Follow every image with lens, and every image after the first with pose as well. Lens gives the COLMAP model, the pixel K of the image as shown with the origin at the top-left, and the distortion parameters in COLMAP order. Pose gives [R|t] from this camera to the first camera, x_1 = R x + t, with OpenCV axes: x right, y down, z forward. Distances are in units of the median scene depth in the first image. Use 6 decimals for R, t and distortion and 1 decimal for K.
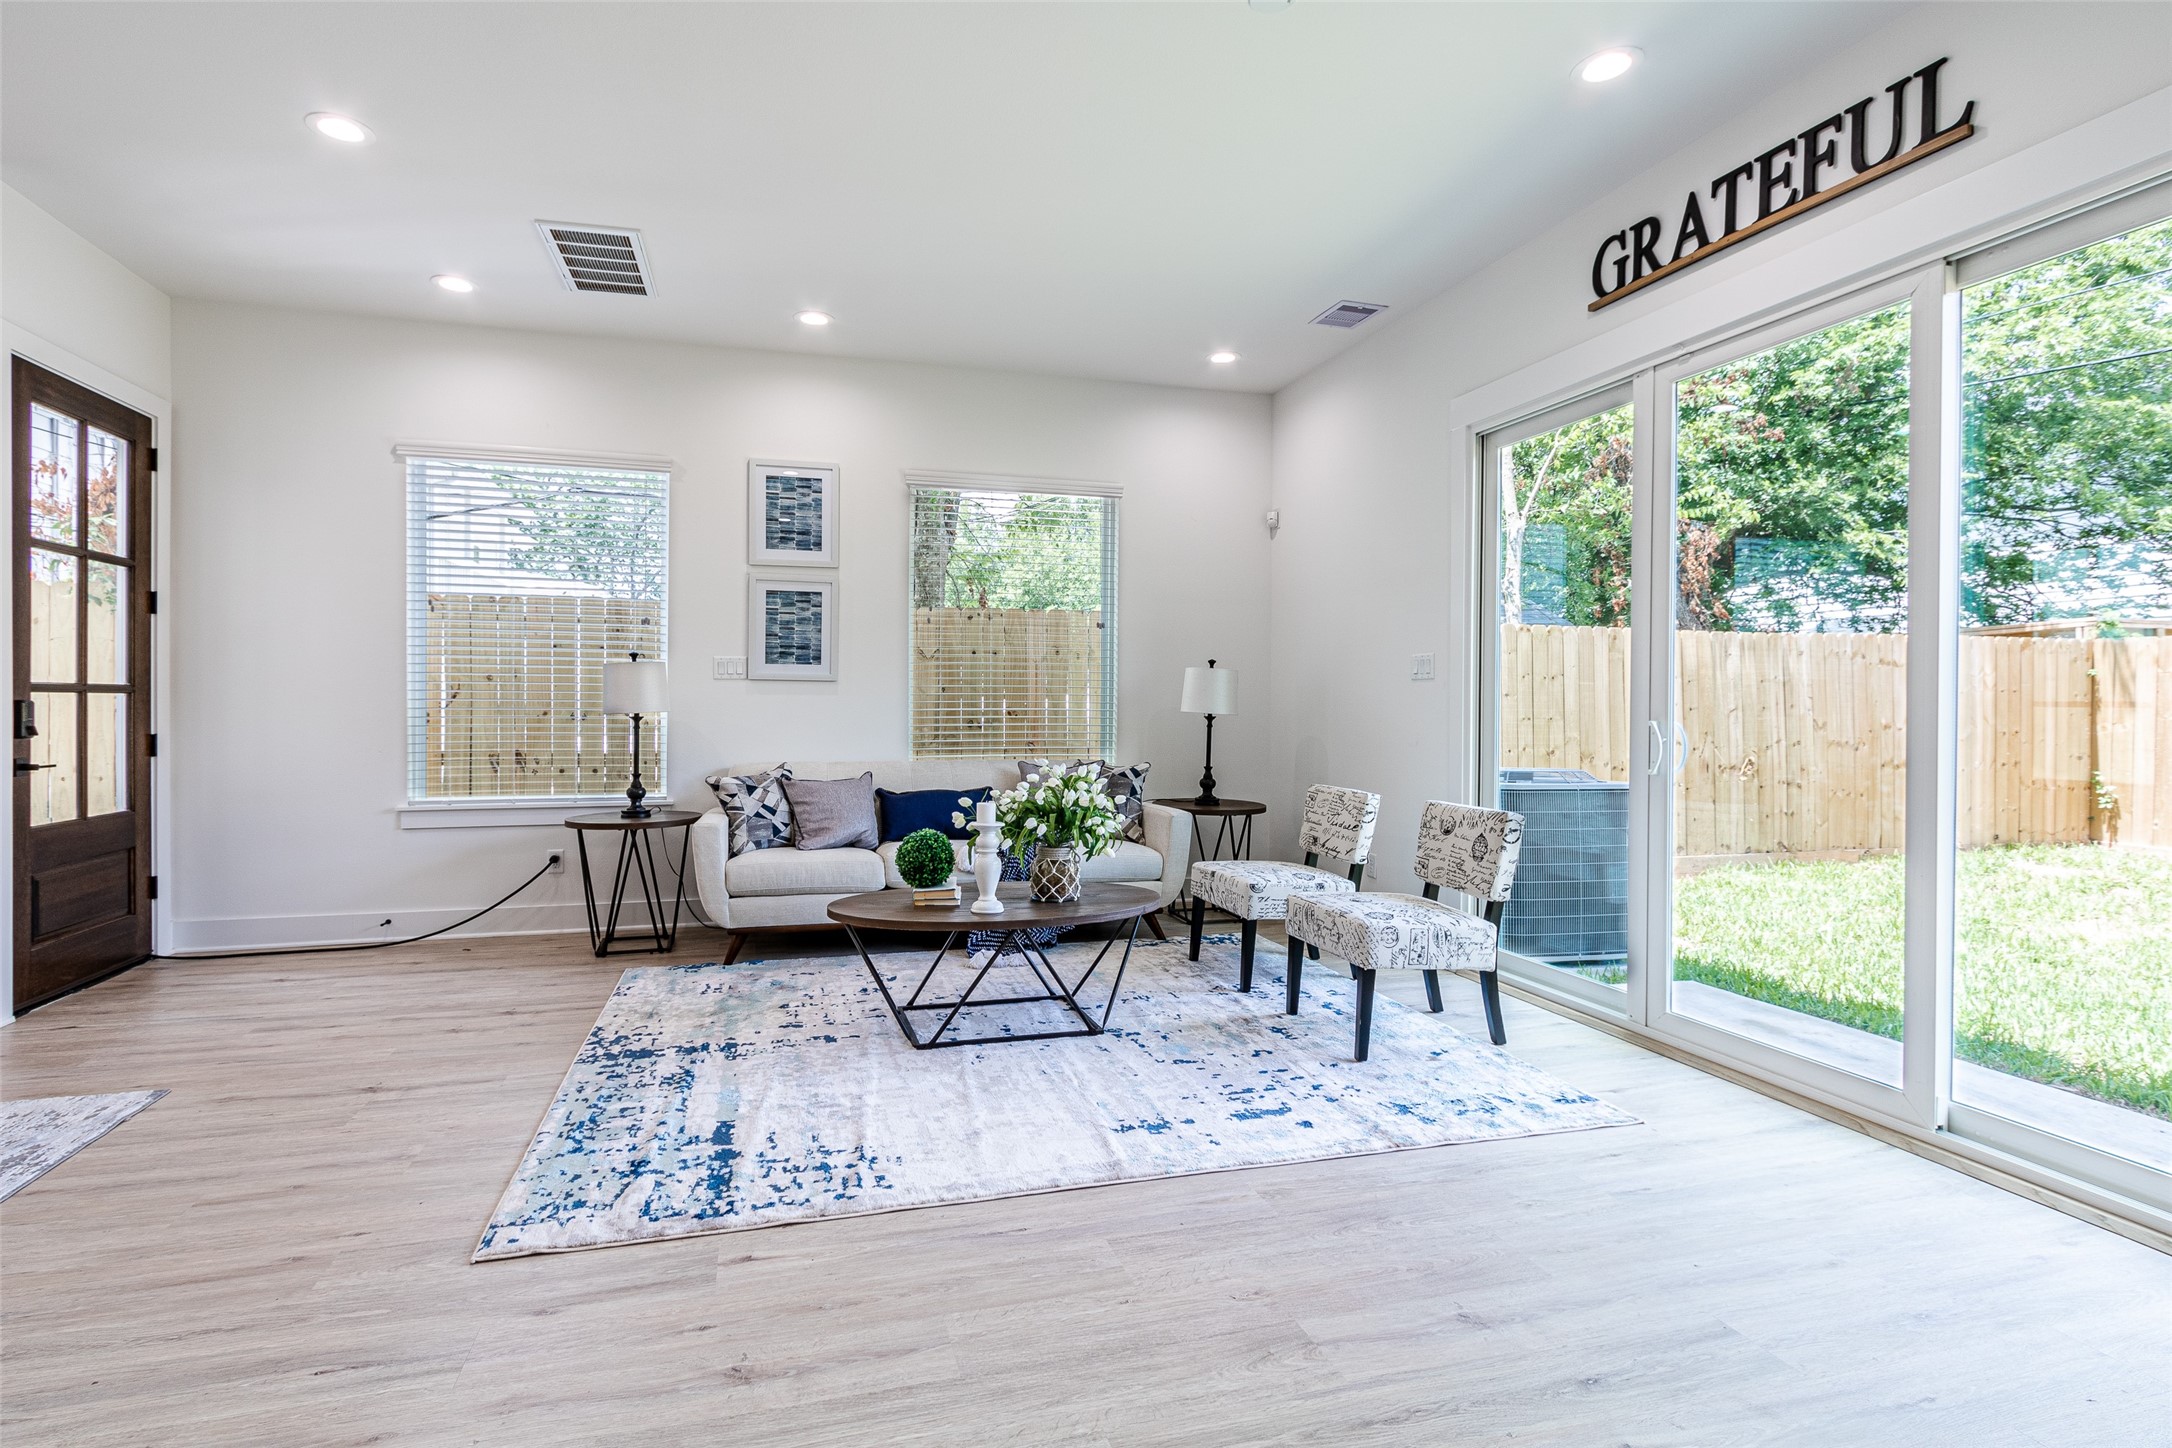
lens RADIAL K [[1005.3, 0, 1065.2], [0, 1005.3, 712.5], [0, 0, 1]] dist [-0.003651, -0.001216]
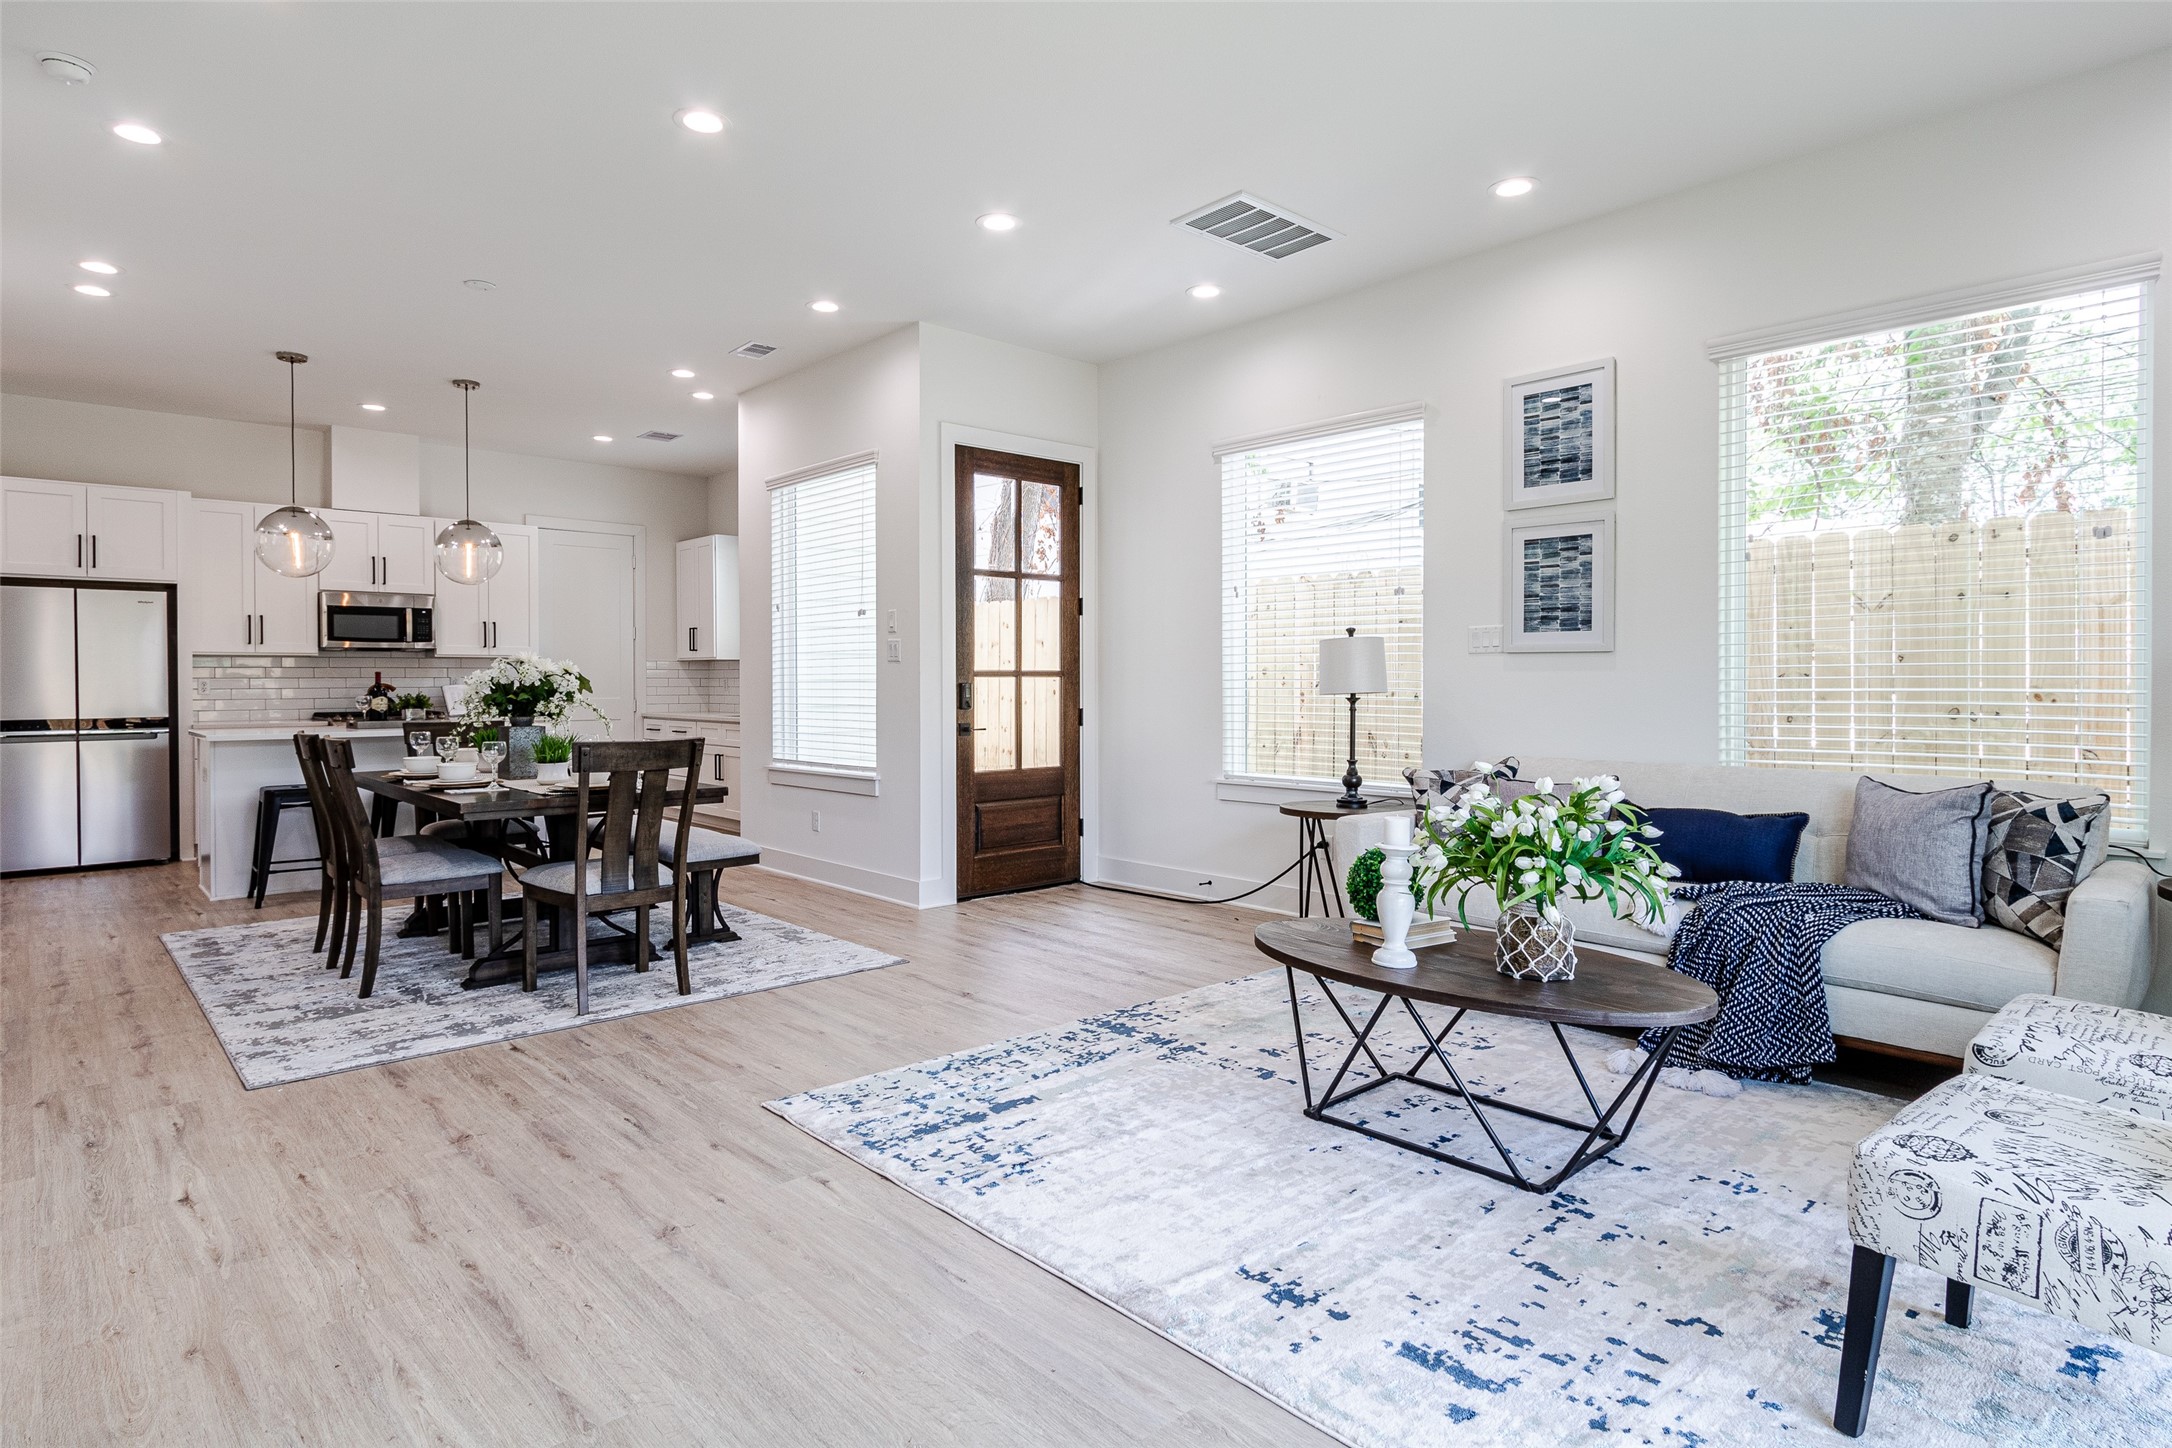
lens RADIAL K [[1204.3, 0, 1085.2], [0, 1204.3, 689.2], [0, 0, 1]] dist [-0.000013, 0.000342]
pose [[0.440638, 0.000567, -0.897685, 0.634509], [-0.003073, 0.999995, -0.000876, -0.002557], [0.897680, 0.003144, 0.440637, 0.417869]]
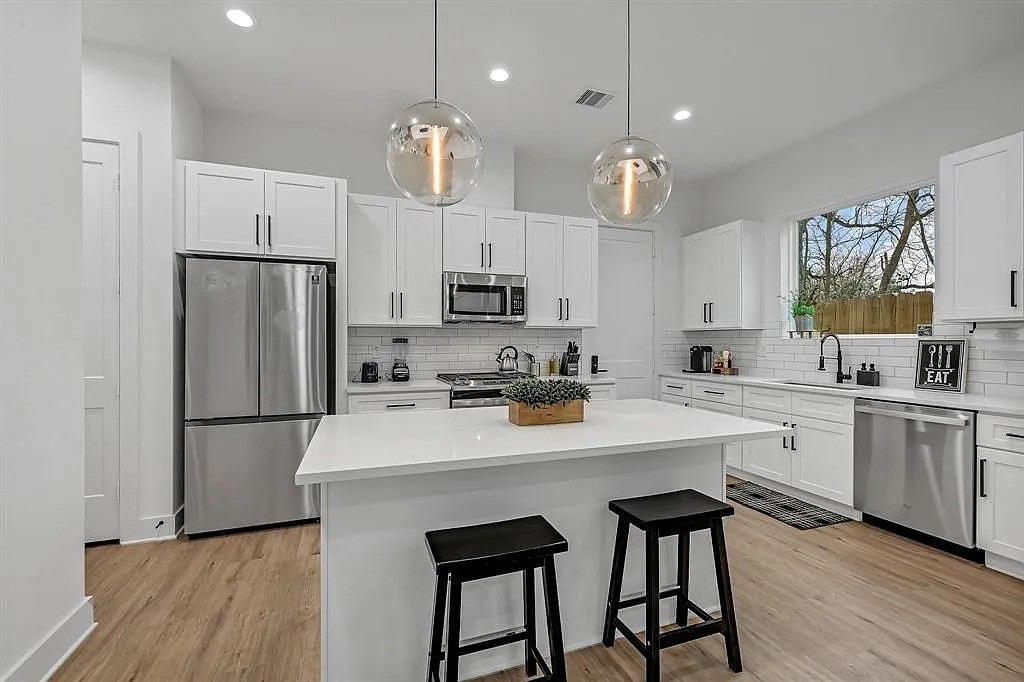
lens RADIAL K [[433.0, 0, 496.5], [0, 433.0, 341.8], [0, 0, 1]] dist [-0.001613, -0.000137]
pose [[0.074823, -0.007556, -0.997168, -1.246788], [-0.005925, 0.999950, -0.008021, -0.025735], [0.997179, 0.006508, 0.074774, 0.142377]]
